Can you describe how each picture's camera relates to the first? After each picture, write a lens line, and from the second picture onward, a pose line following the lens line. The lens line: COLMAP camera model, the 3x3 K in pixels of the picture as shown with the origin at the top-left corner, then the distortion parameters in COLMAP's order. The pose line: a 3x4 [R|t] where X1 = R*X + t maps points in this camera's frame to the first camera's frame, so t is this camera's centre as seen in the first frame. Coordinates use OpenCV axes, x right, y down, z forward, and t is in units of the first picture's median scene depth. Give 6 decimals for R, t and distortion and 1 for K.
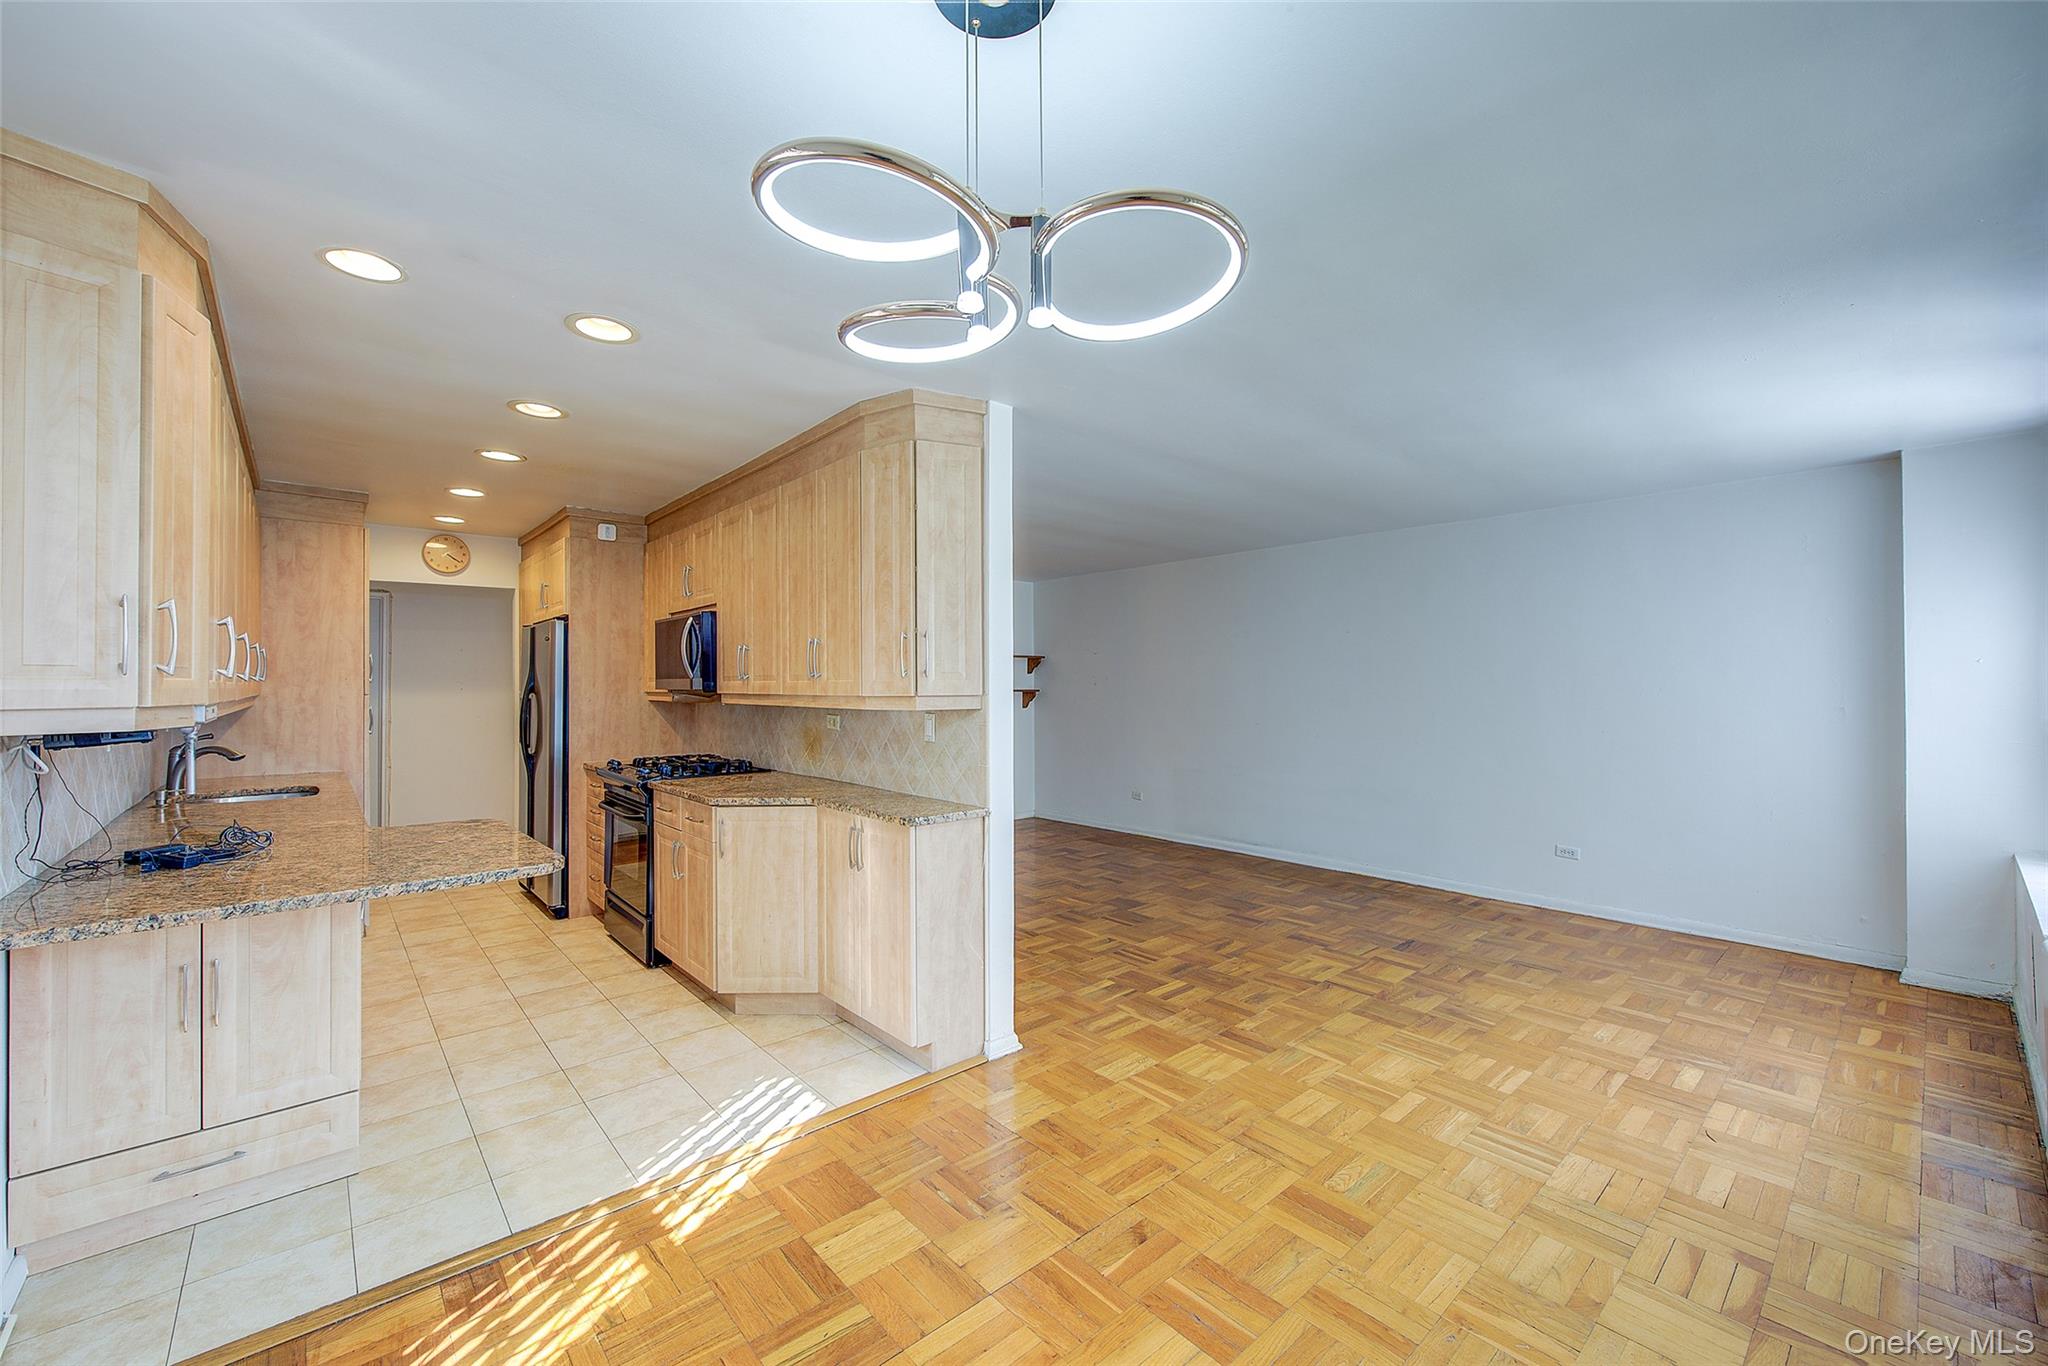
lens RADIAL K [[812.3, 0, 1024.9], [0, 812.3, 679.2], [0, 0, 1]] dist [0.002082, -0.002124]
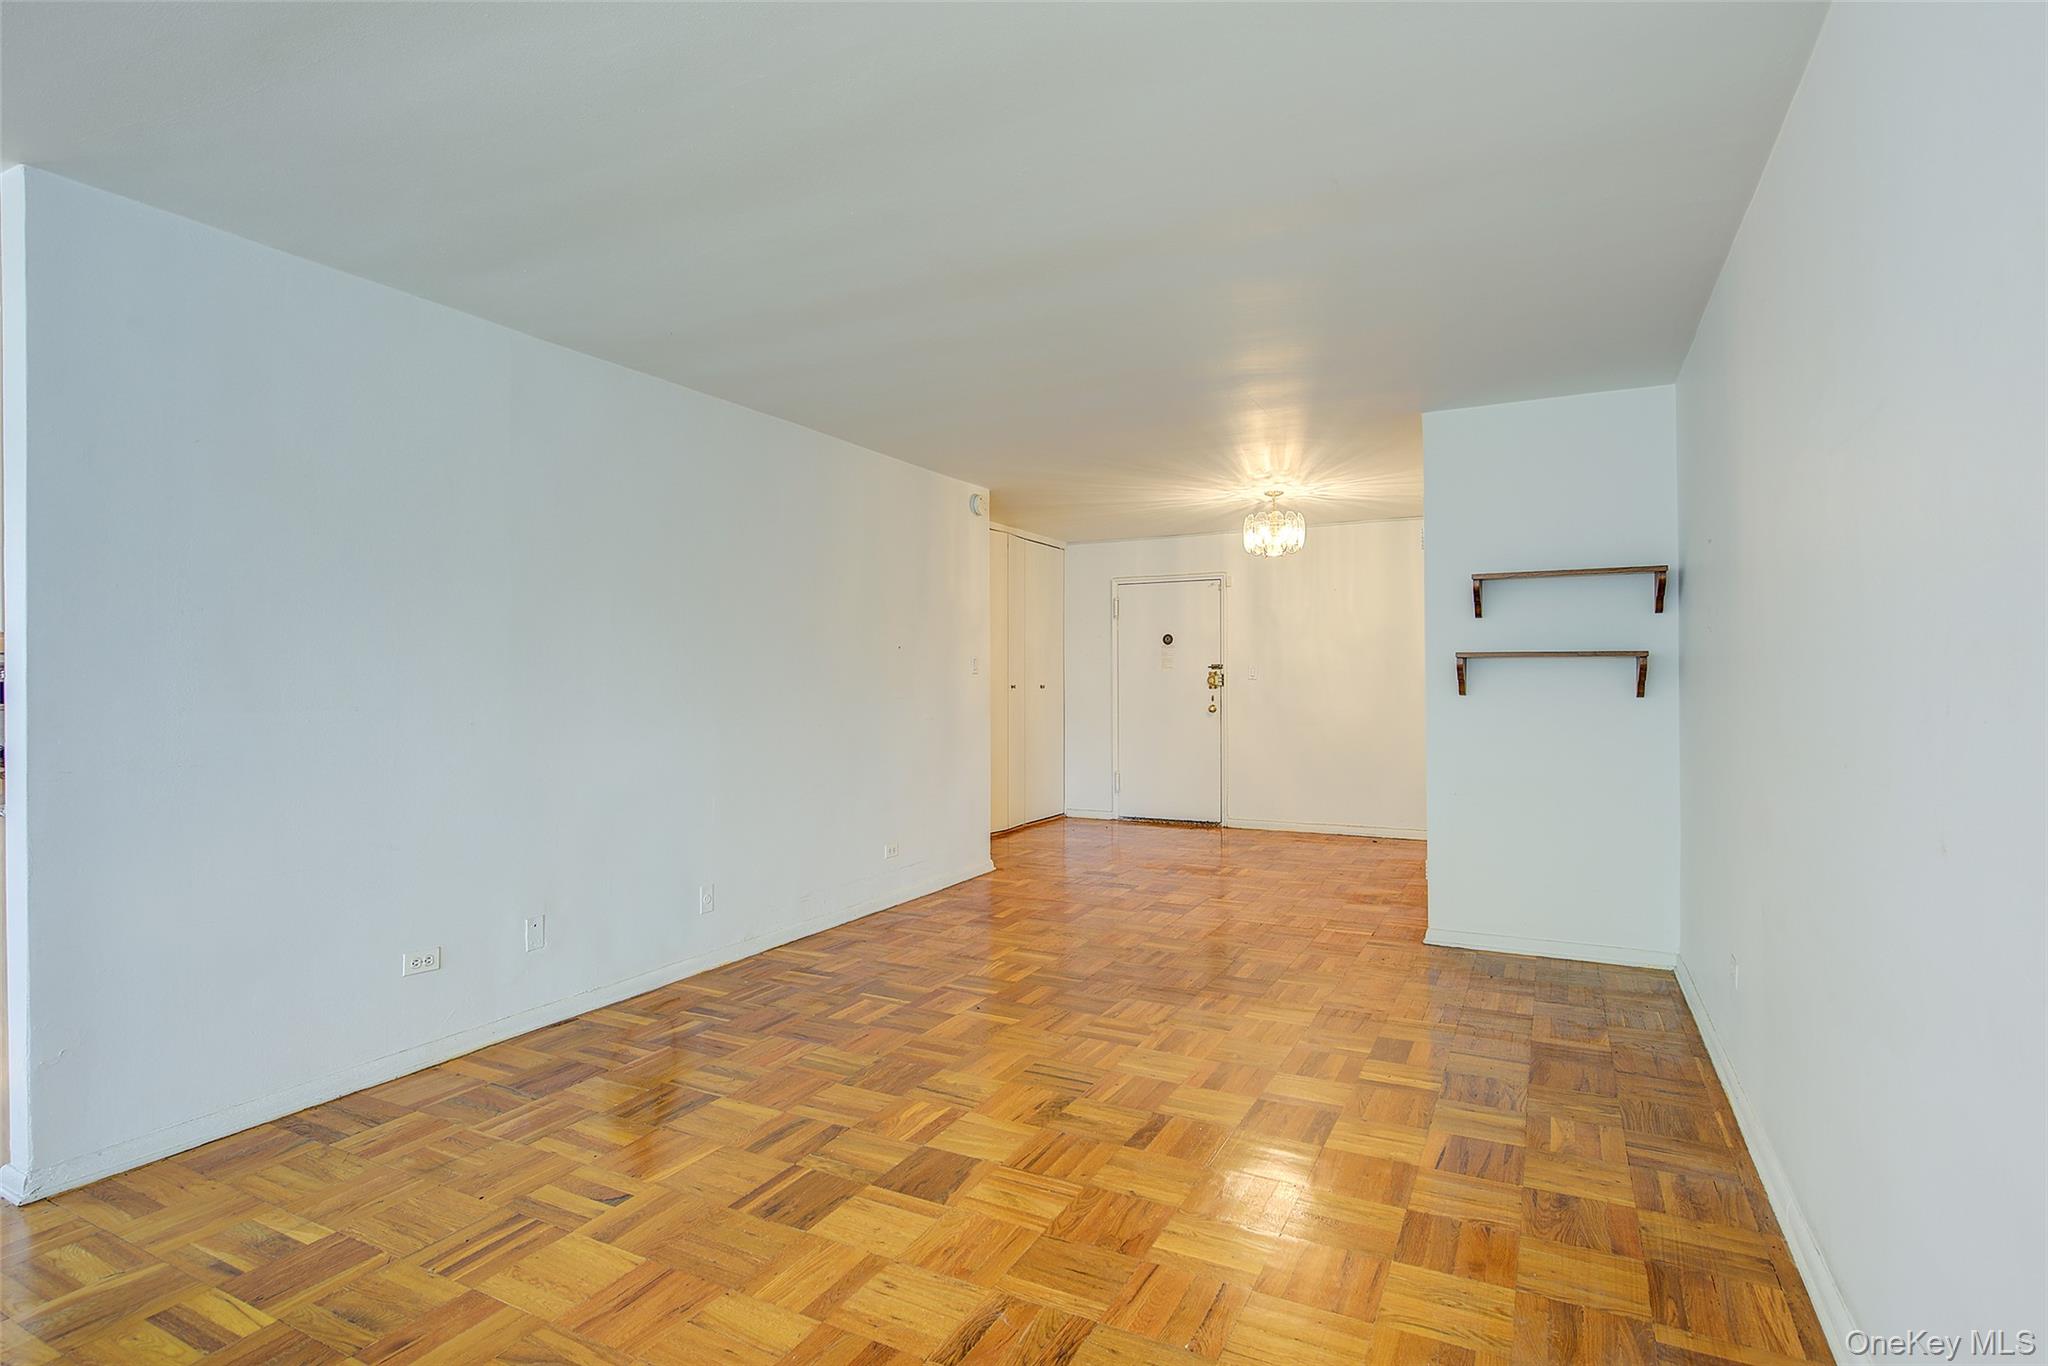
lens RADIAL K [[1011.3, 0, 1028.2], [0, 1011.3, 681.5], [0, 0, 1]] dist [-0.000295, -0.002133]
pose [[0.357963, 0.002178, -0.933733, 1.399694], [0.008625, 0.999947, 0.005639, 0.087411], [0.933696, -0.010072, 0.357925, 2.064274]]
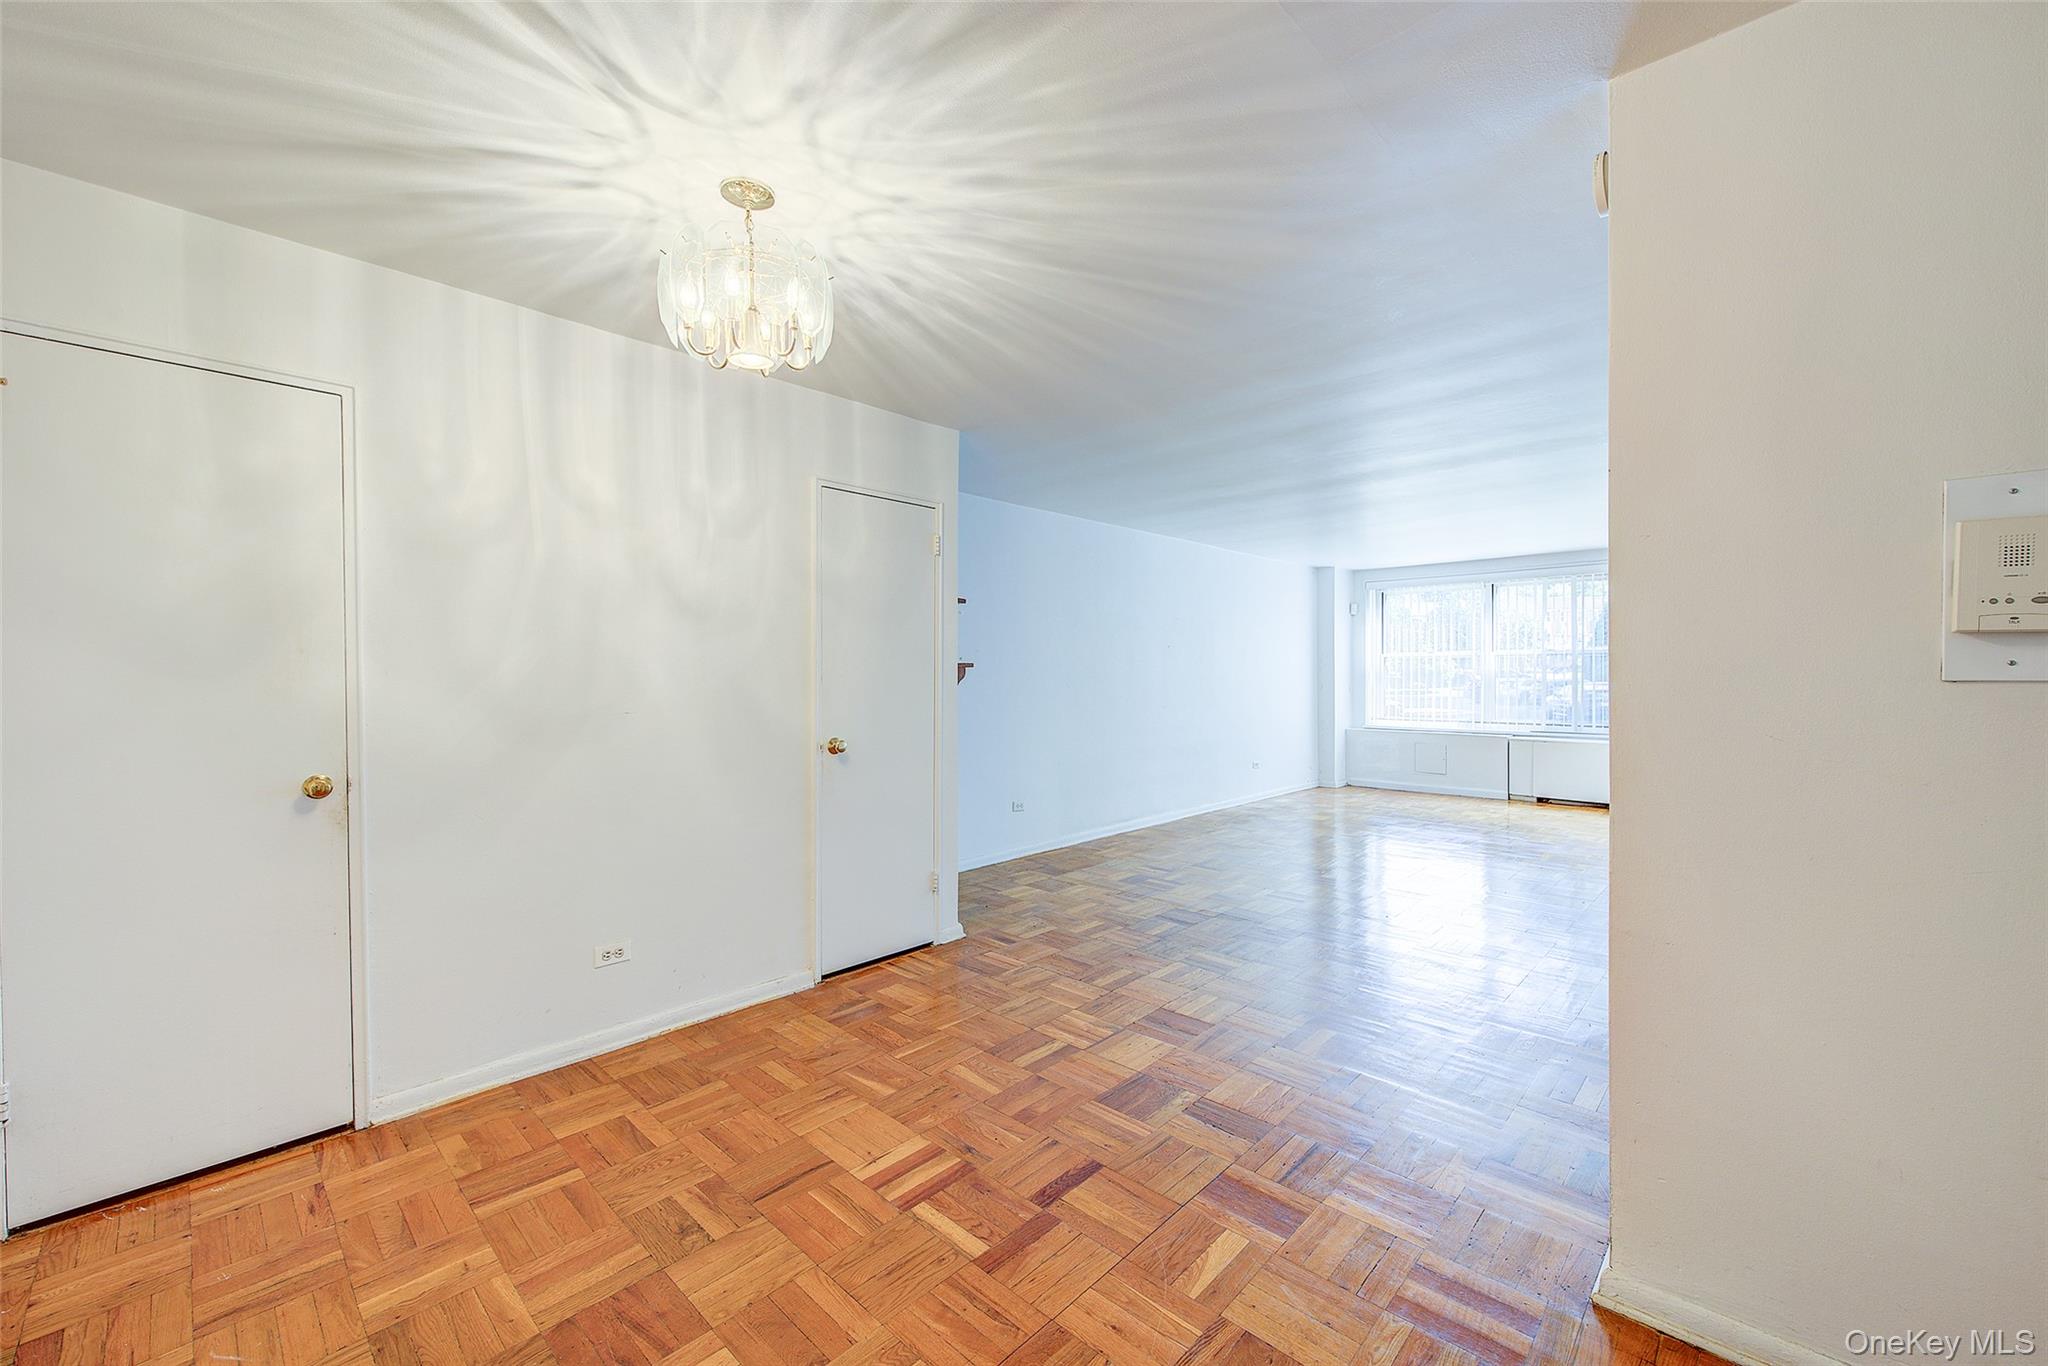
lens RADIAL K [[812.3, 0, 1033.9], [0, 812.3, 675.8], [0, 0, 1]] dist [0.002082, -0.002124]
pose [[-0.090110, 0.003648, 0.995925, -2.162633], [0.001516, 0.999993, -0.003526, 0.083427], [-0.995931, 0.001192, -0.090115, 3.635422]]
